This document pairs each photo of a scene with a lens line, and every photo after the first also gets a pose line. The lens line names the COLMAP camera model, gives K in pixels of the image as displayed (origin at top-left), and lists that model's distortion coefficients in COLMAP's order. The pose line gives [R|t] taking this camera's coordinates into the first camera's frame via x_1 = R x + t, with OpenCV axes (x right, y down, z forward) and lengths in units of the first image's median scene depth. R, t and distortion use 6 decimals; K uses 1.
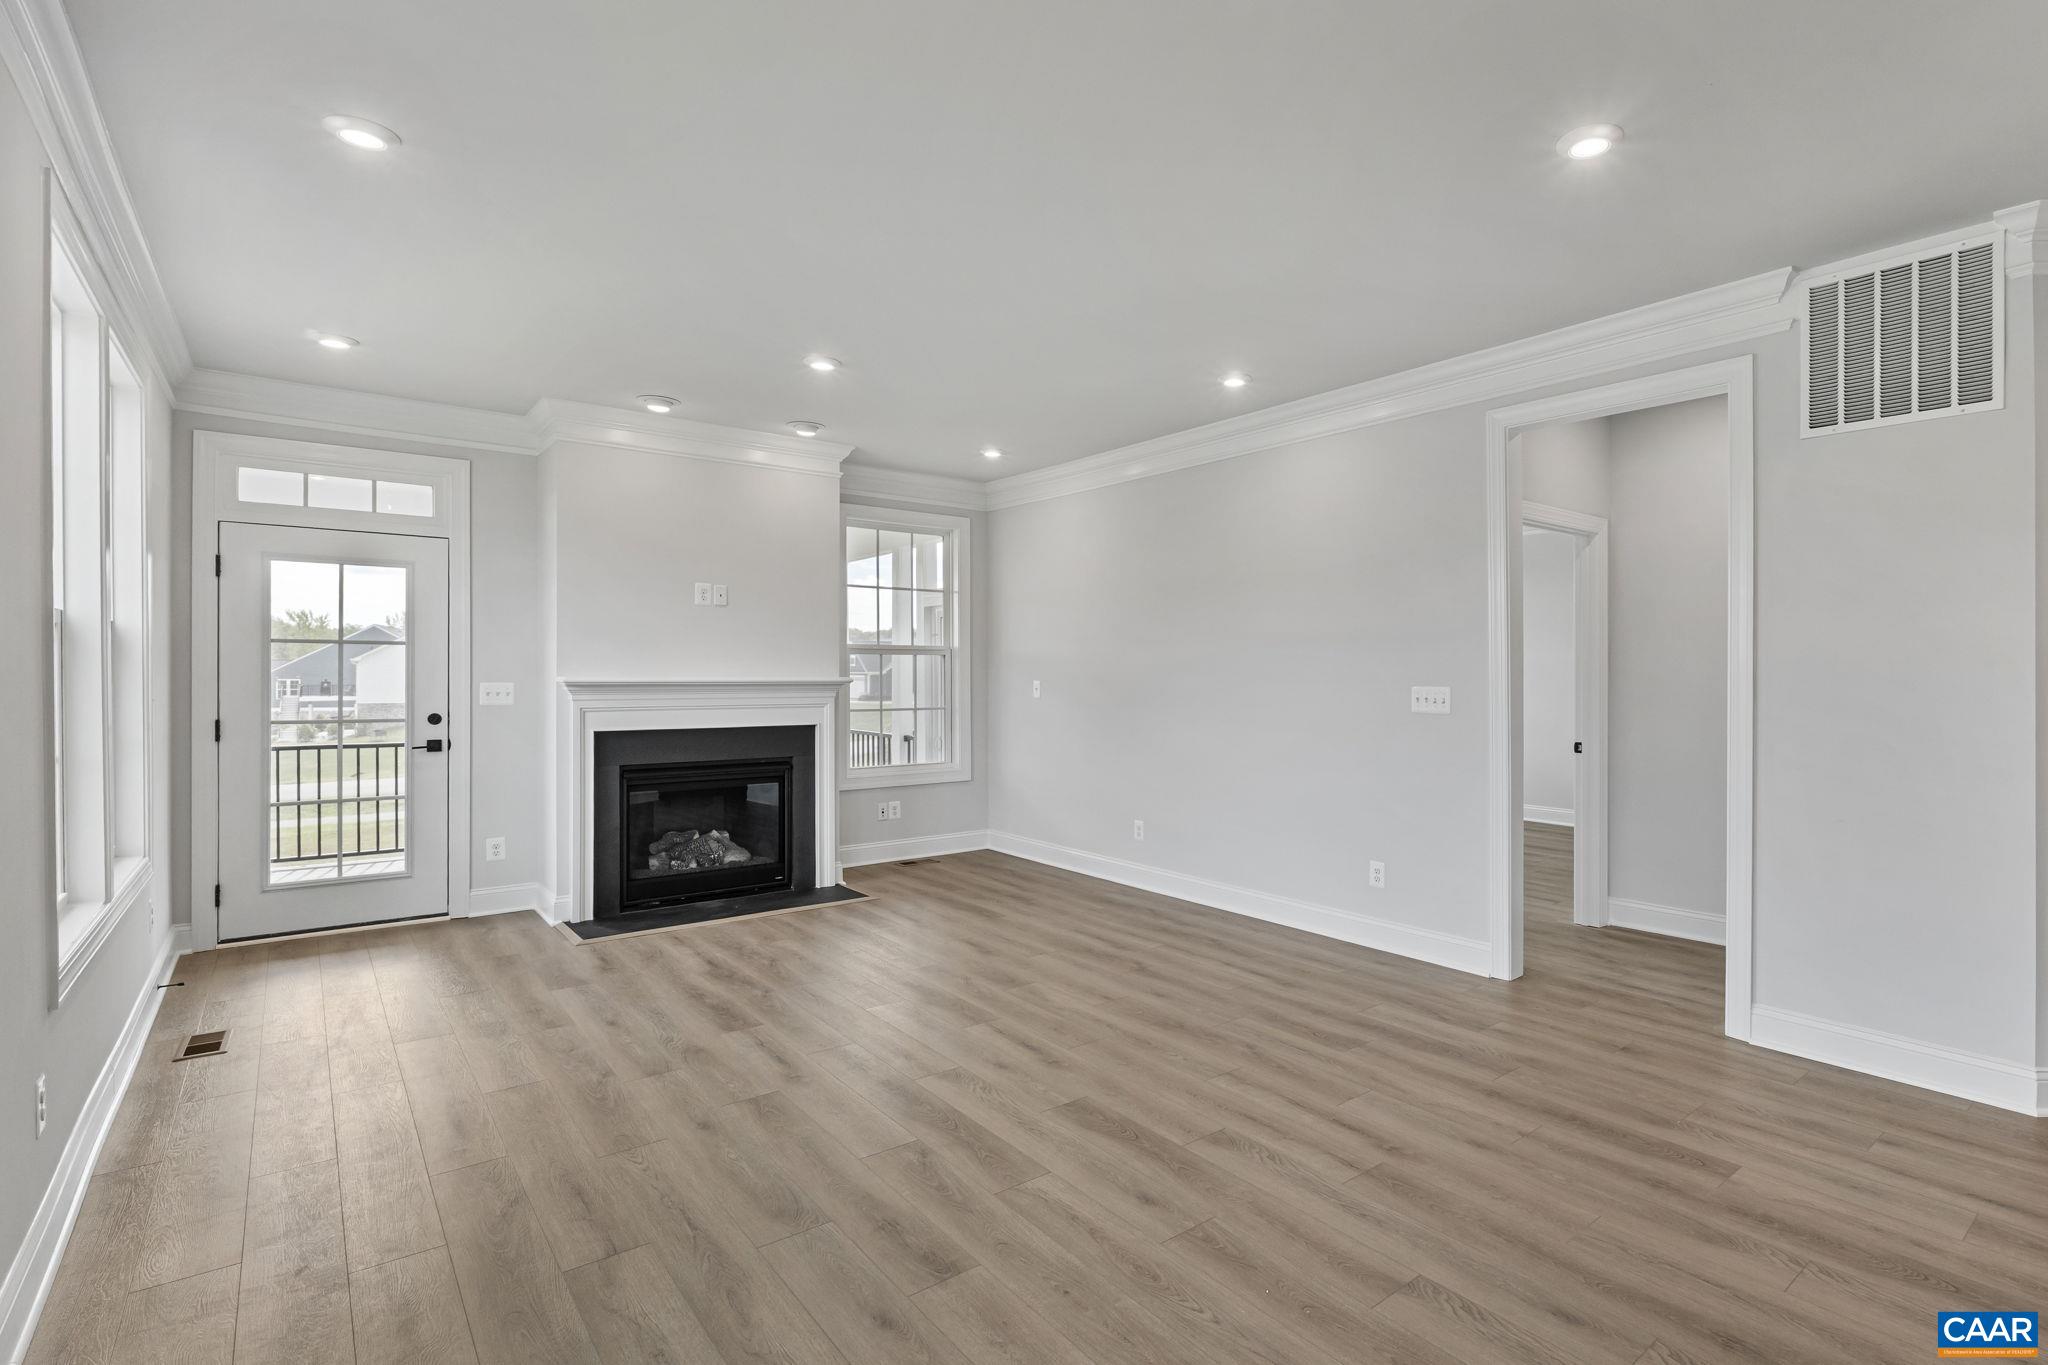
lens RADIAL K [[956.9, 0, 1043.0], [0, 956.9, 679.5], [0, 0, 1]] dist [0.003030, -0.000564]
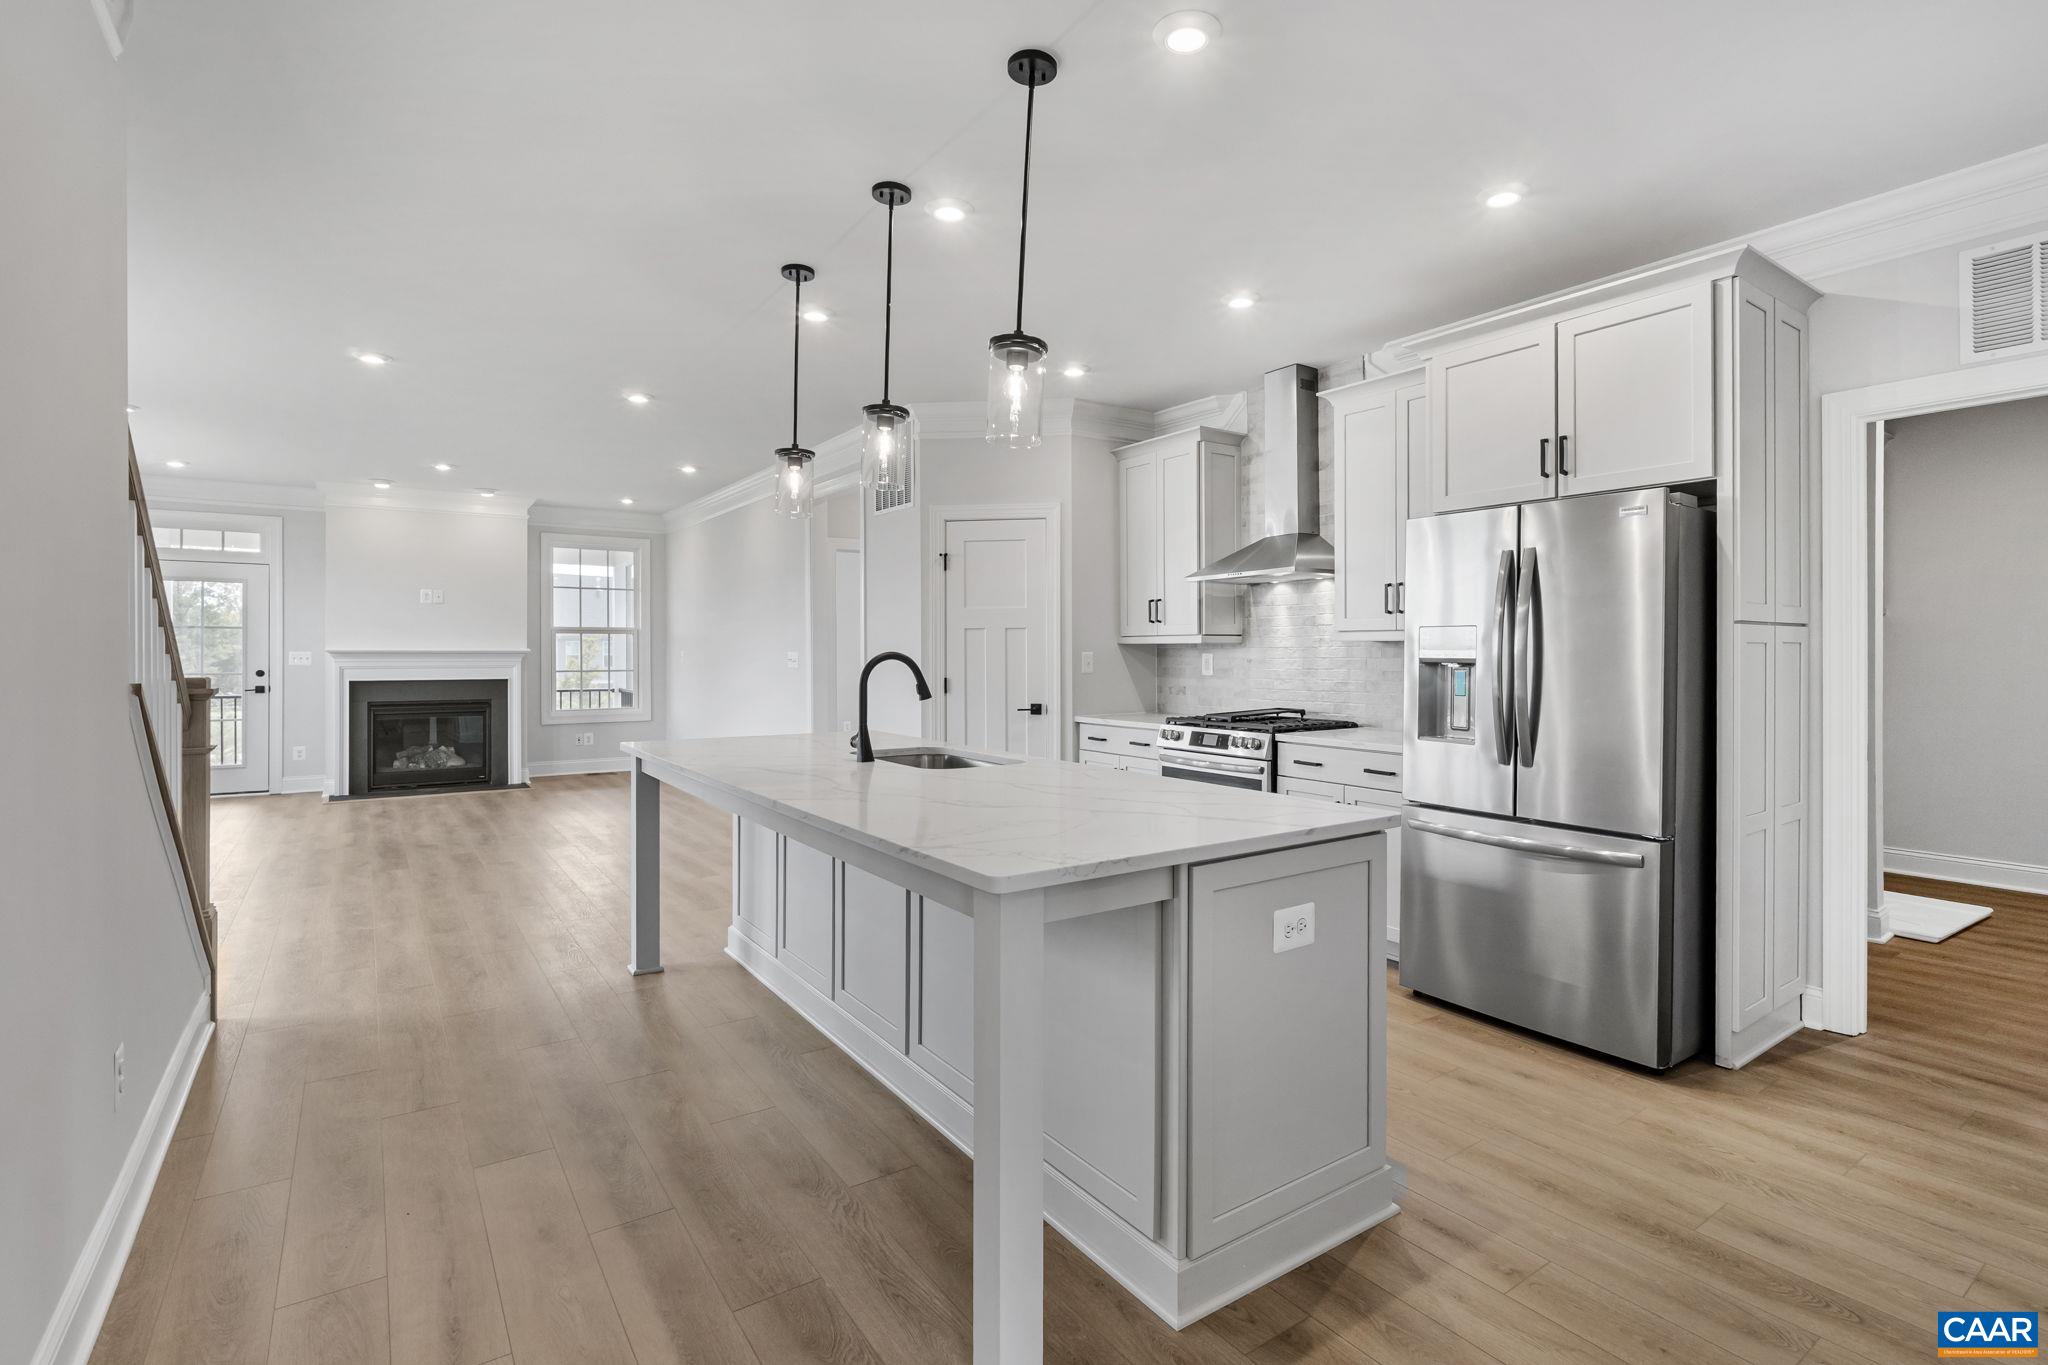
lens RADIAL K [[956.9, 0, 985.5], [0, 956.9, 651.3], [0, 0, 1]] dist [0.003030, -0.000564]
pose [[0.996368, -0.004905, -0.085014, 0.677582], [0.004151, 0.999950, -0.009045, 0.020152], [0.085054, 0.008659, 0.996339, -0.491860]]
